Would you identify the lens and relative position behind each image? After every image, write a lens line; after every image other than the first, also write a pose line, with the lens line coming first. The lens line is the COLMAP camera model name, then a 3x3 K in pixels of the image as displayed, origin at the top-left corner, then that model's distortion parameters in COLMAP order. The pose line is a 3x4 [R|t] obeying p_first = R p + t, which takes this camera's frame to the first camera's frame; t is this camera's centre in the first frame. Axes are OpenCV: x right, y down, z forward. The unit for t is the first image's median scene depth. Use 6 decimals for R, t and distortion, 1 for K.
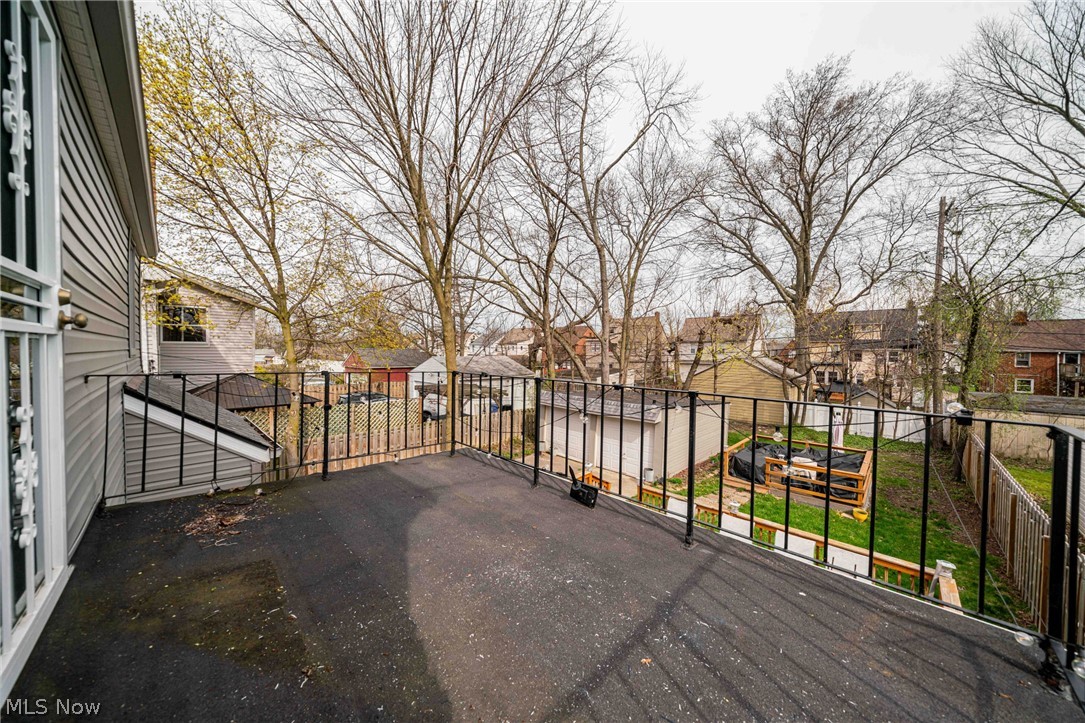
lens RADIAL K [[373.4, 0, 527.2], [0, 373.4, 354.8], [0, 0, 1]] dist [-0.008494, 0.000604]
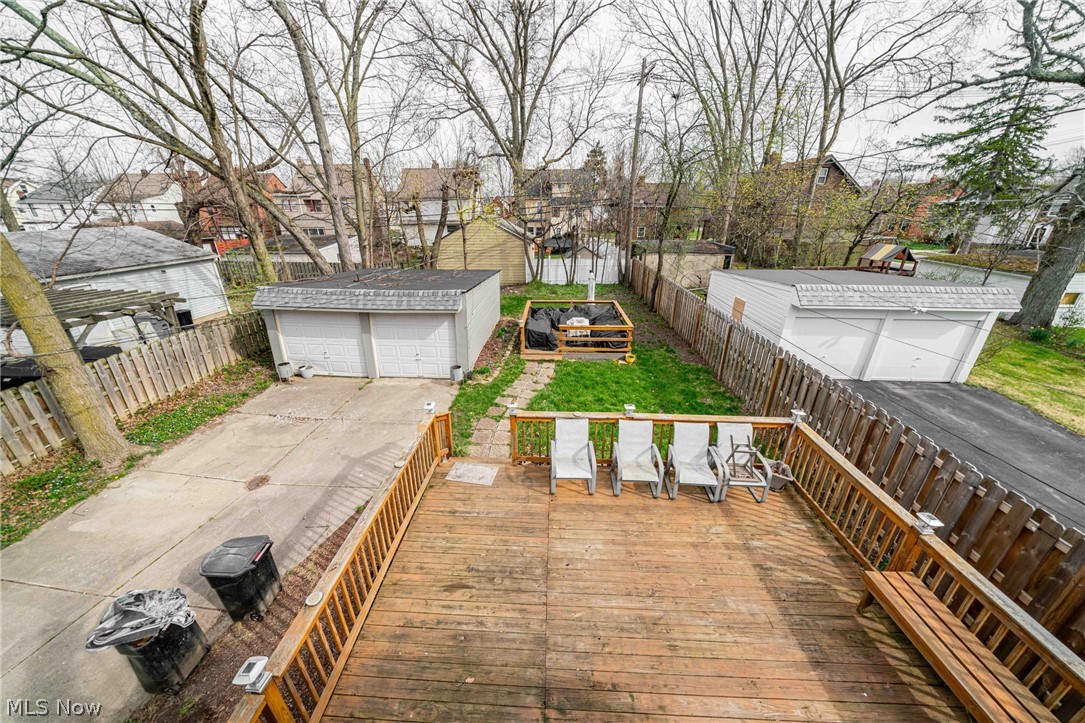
lens RADIAL K [[373.4, 0, 532.1], [0, 373.4, 357.0], [0, 0, 1]] dist [-0.008494, 0.000604]
pose [[0.725550, -0.265690, 0.634812, -0.039441], [0.017084, 0.929134, 0.369347, -0.010023], [-0.687958, -0.257135, 0.678672, 0.173269]]
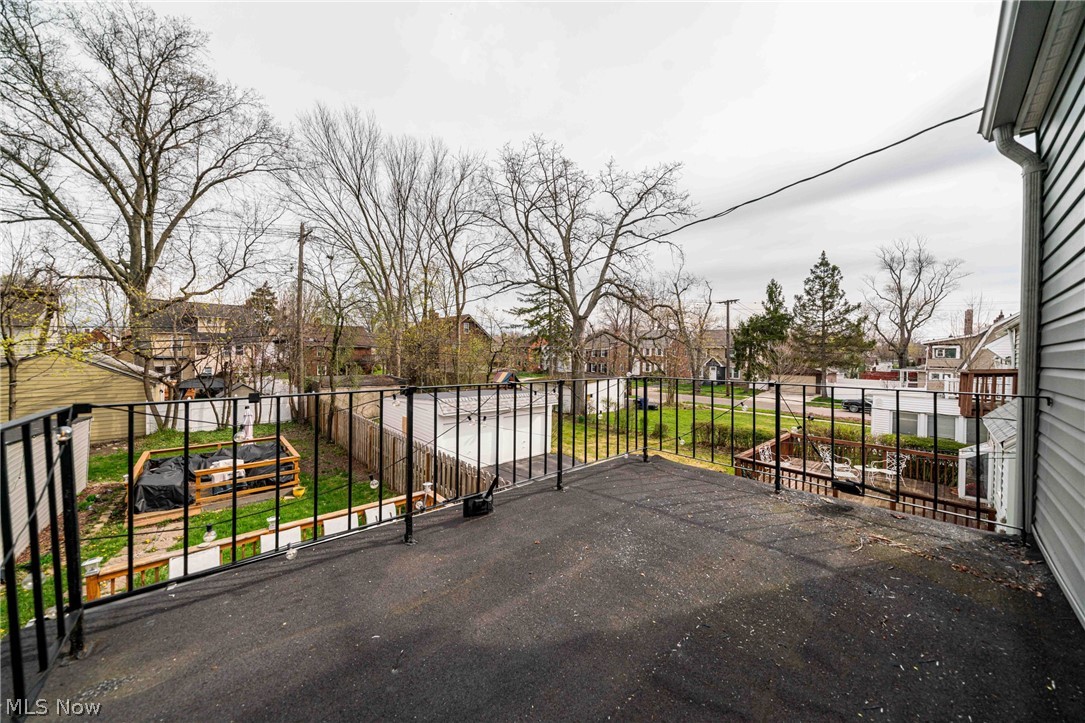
lens RADIAL K [[373.4, 0, 549.6], [0, 373.4, 354.3], [0, 0, 1]] dist [-0.008494, 0.000604]
pose [[0.013981, -0.013422, 0.999812, -0.090927], [-0.004887, 0.999897, 0.013492, -0.001558], [-0.999890, -0.005074, 0.013914, 0.097042]]
